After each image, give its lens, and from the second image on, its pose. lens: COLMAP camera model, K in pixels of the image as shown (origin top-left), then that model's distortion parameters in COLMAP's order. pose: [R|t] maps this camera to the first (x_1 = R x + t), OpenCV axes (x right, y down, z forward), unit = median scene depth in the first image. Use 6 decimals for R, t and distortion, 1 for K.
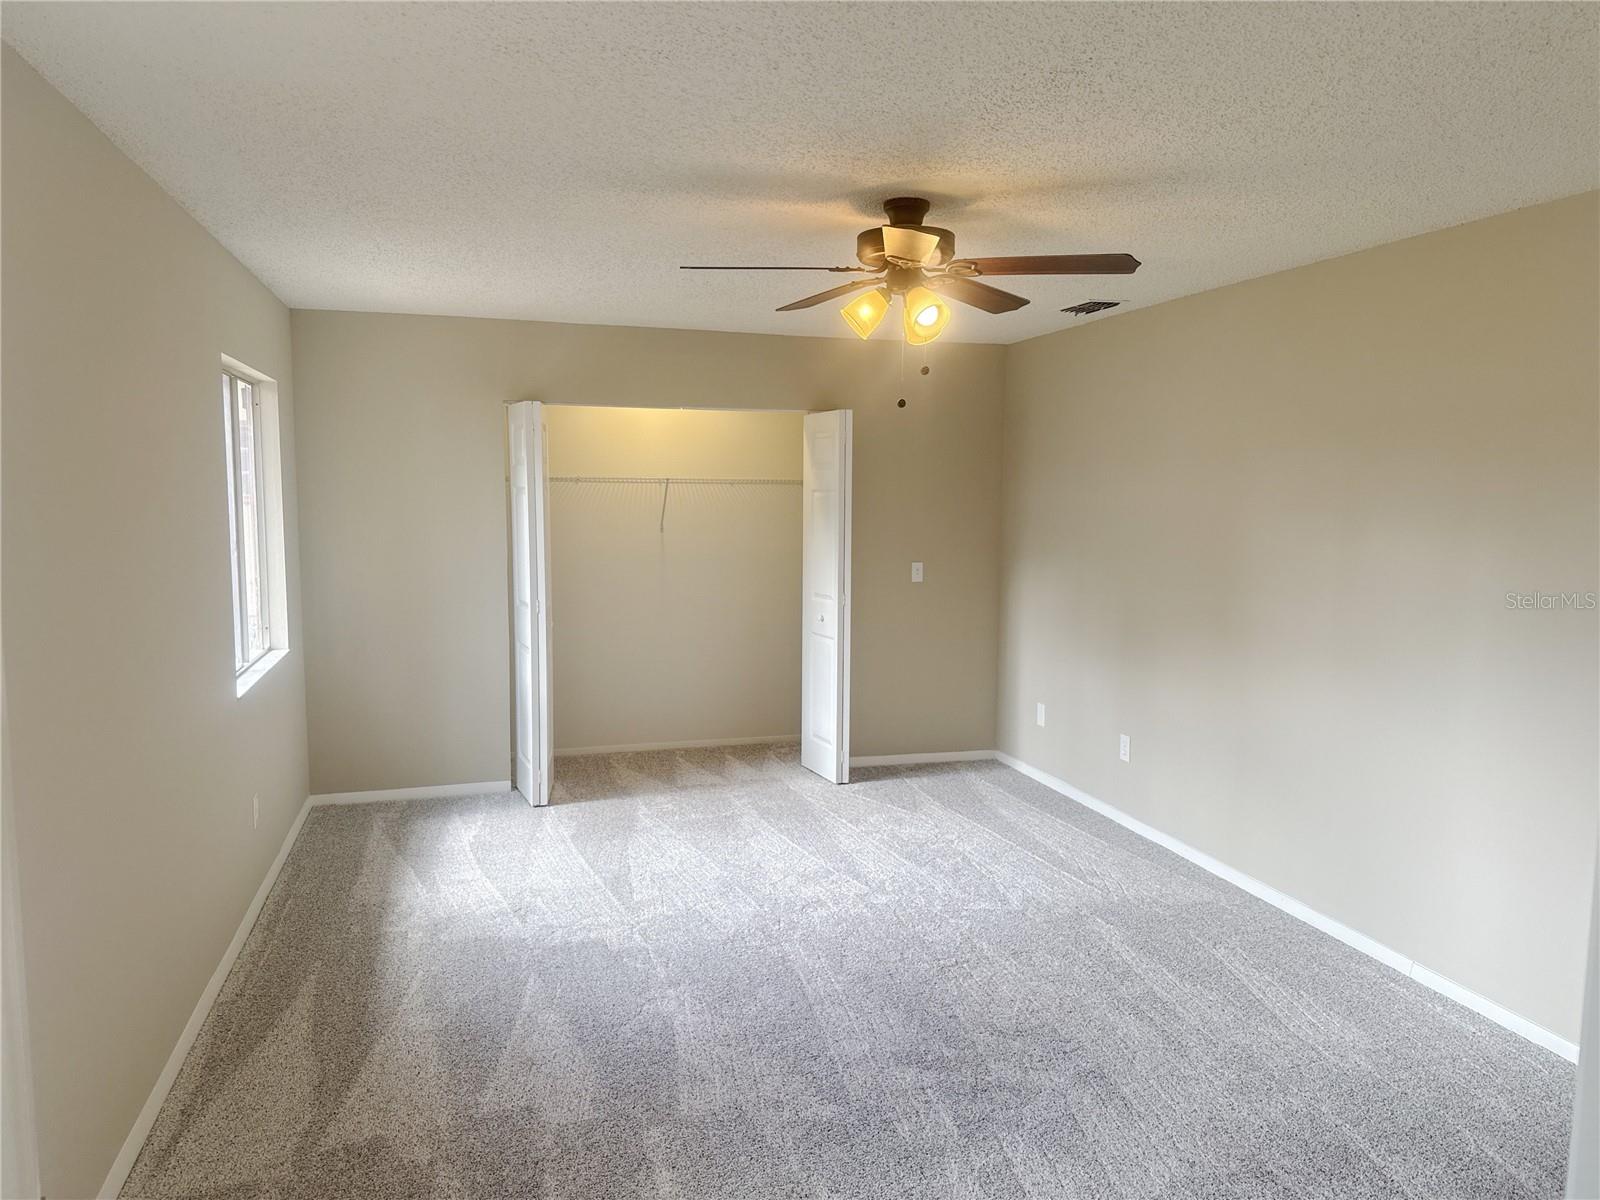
lens RADIAL K [[1124.5, 0, 800.0], [0, 1124.5, 600.0], [0, 0, 1]] dist [-0.010516, -0.005691]
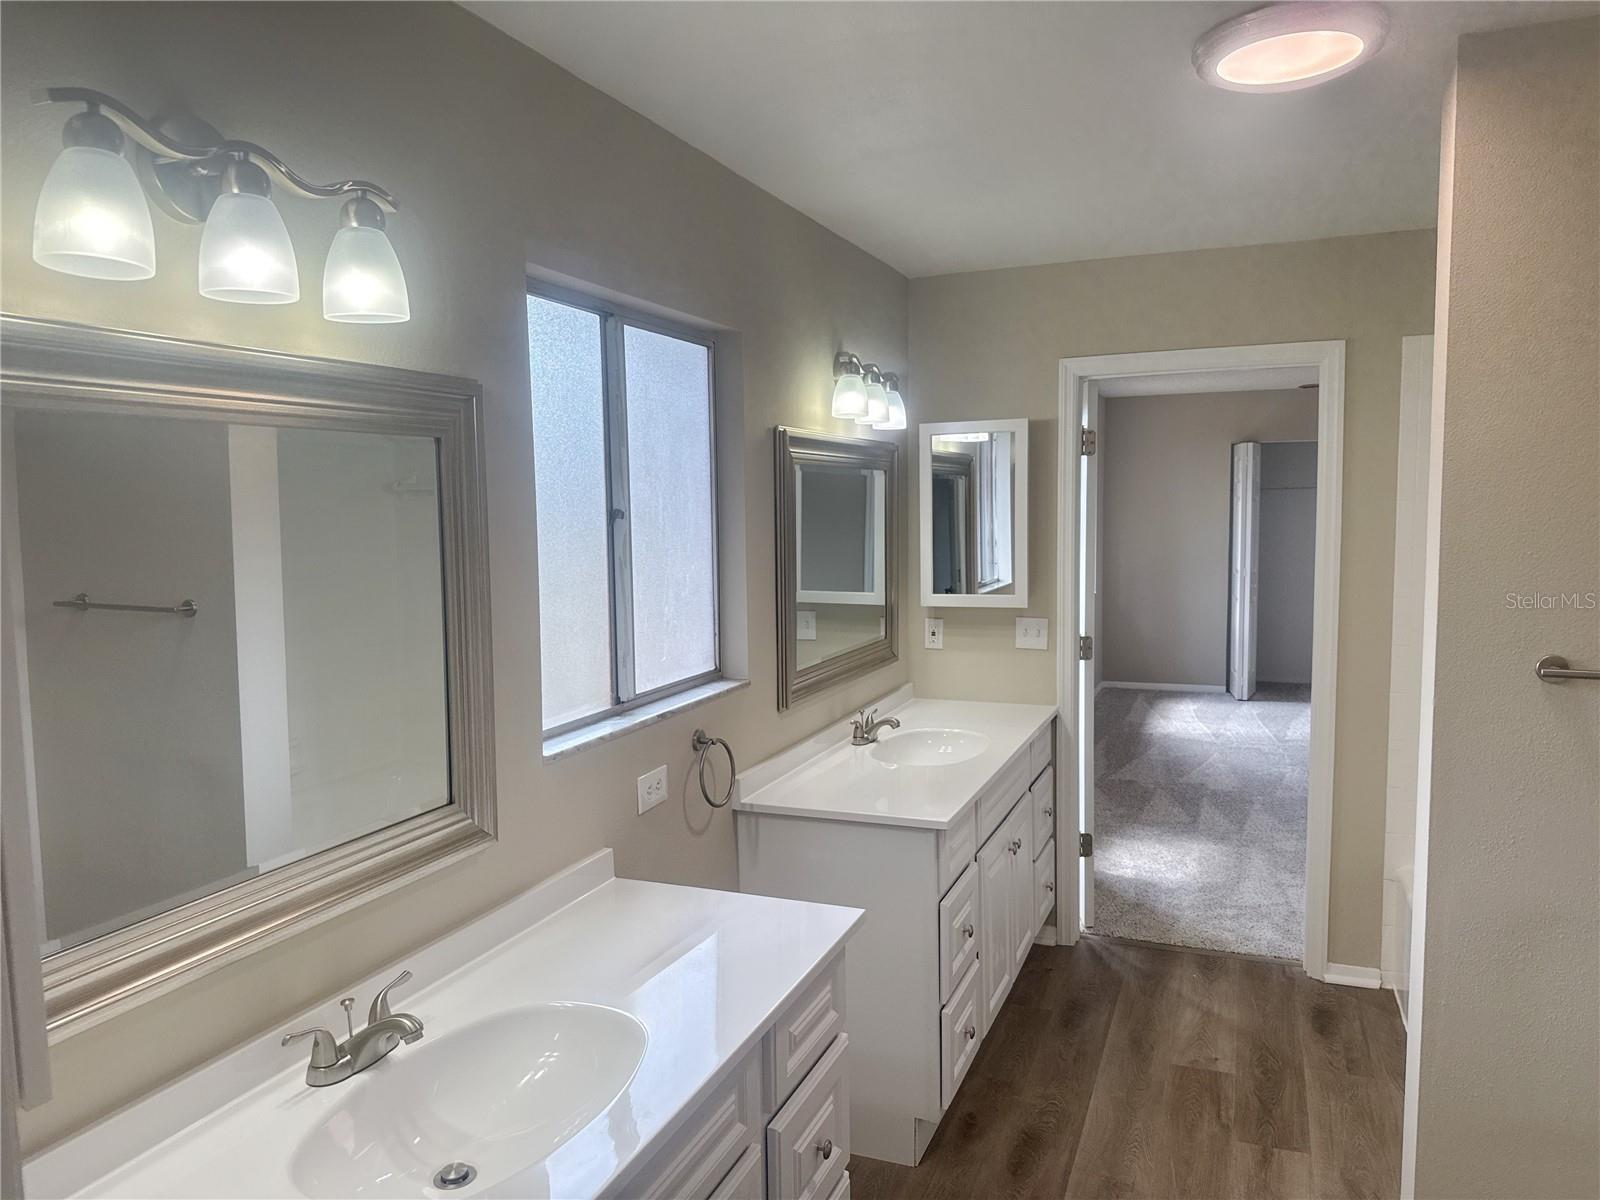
lens RADIAL K [[1124.5, 0, 800.0], [0, 1124.5, 600.0], [0, 0, 1]] dist [-0.010516, -0.005691]
pose [[0.788034, 0.041248, -0.614248, 0.238539], [-0.047858, 0.998838, 0.005676, 0.065135], [0.613769, 0.024924, 0.789092, -0.617054]]
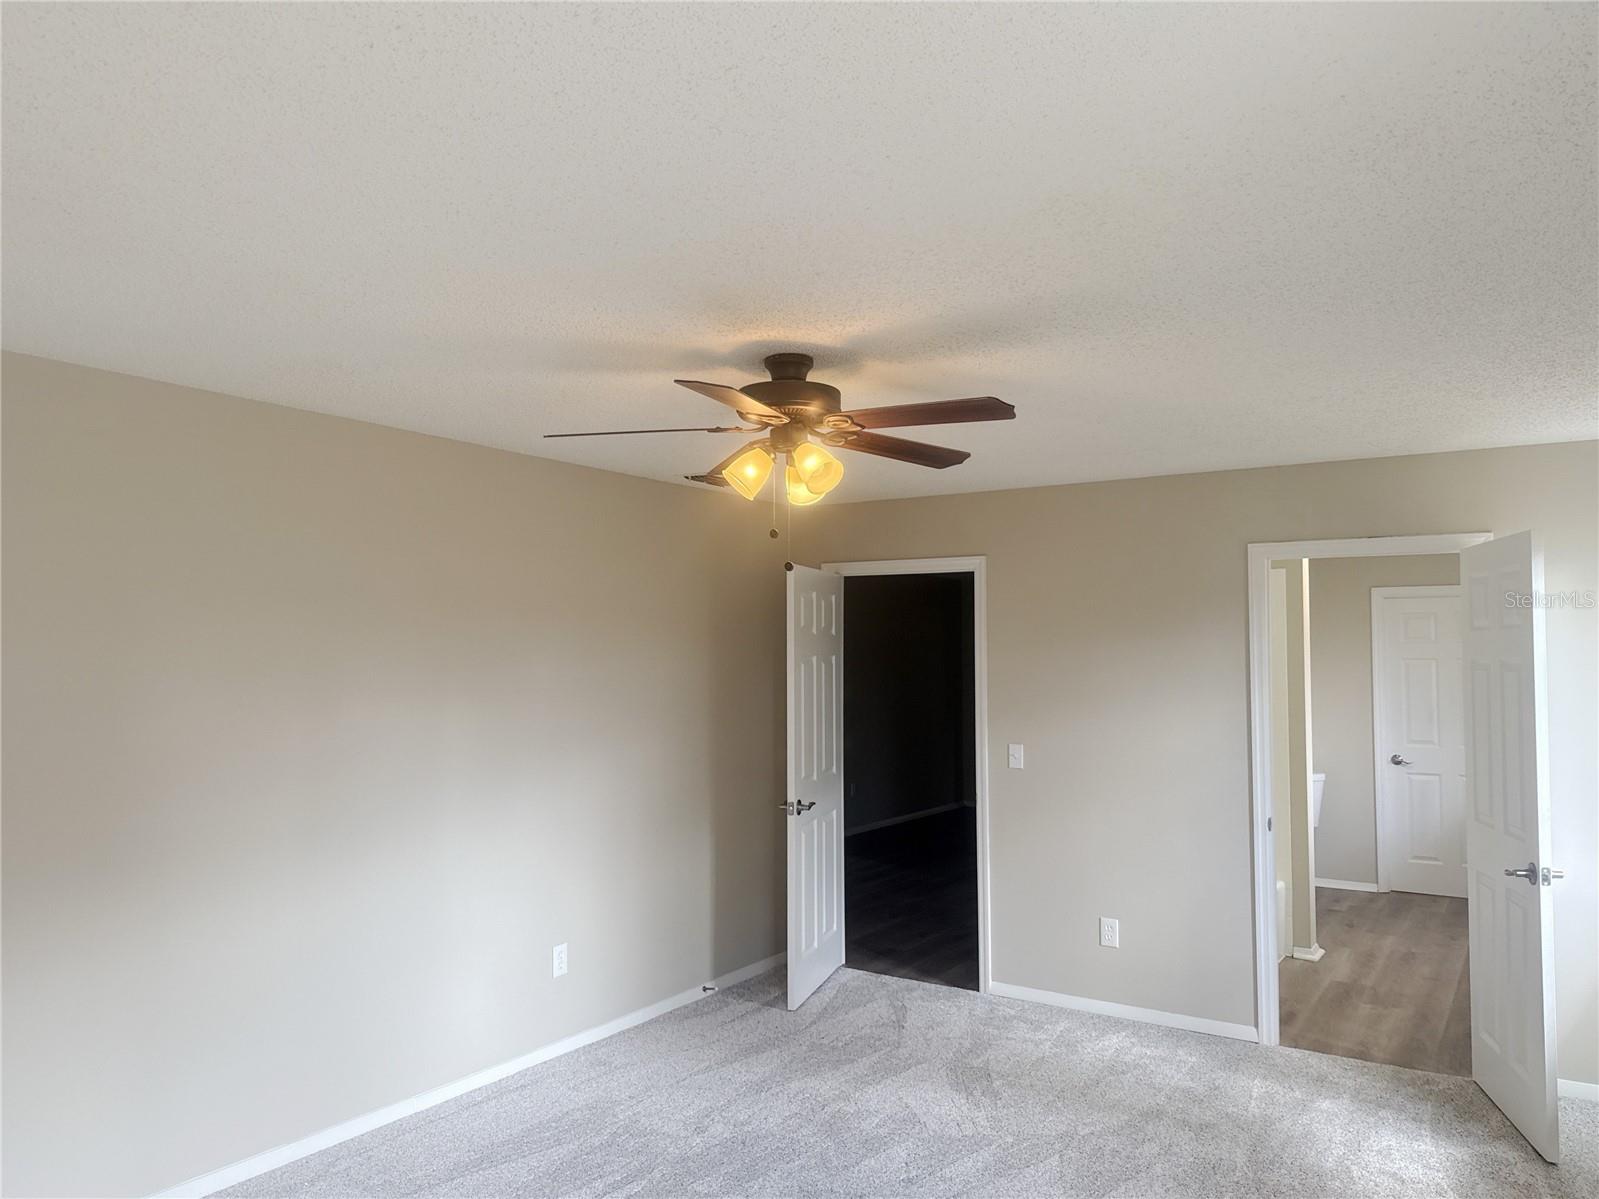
lens RADIAL K [[1123.8, 0, 799.5], [0, 1123.8, 599.5], [0, 0, 1]] dist [-0.010516, -0.005691]
pose [[-0.644587, 0.035389, 0.763712, -0.343255], [0.076932, 0.996860, 0.018739, -0.094854], [-0.760651, 0.070833, -0.645285, 0.888547]]
